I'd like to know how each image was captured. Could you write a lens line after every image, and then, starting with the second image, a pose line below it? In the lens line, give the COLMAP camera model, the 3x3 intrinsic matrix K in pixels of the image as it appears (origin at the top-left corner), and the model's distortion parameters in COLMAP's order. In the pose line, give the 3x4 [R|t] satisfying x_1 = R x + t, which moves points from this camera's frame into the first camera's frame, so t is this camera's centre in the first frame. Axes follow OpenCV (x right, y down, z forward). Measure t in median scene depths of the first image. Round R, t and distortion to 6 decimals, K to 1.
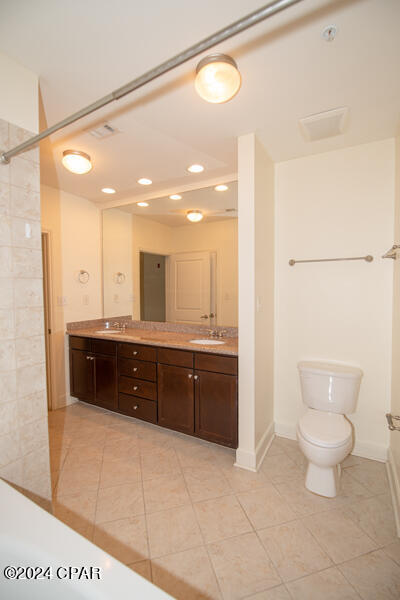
lens RADIAL K [[271.8, 0, 200.0], [0, 271.8, 300.0], [0, 0, 1]] dist [-0.003917, -0.000567]
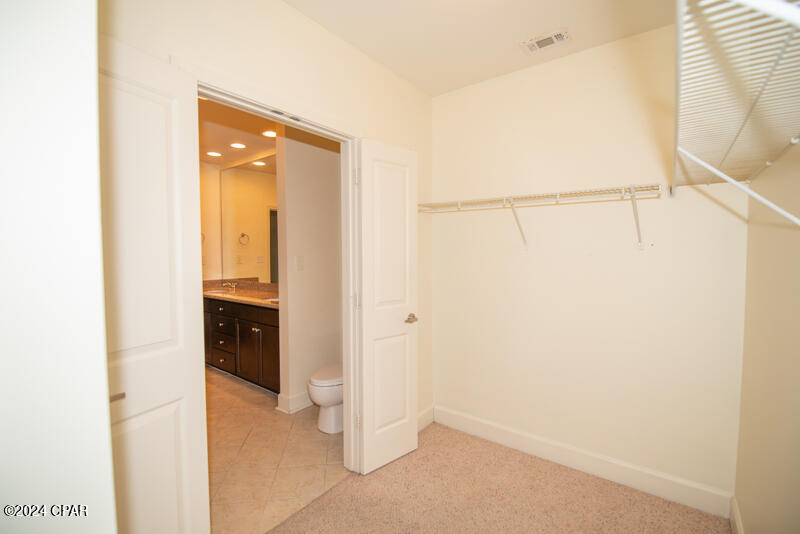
lens RADIAL K [[362.3, 0, 398.5], [0, 362.3, 266.5], [0, 0, 1]] dist [-0.003917, -0.000567]
pose [[0.990420, 0.014140, -0.137359, 0.626734], [-0.015079, 0.999869, -0.005802, 0.027132], [0.137259, 0.007818, 0.990504, -0.298043]]
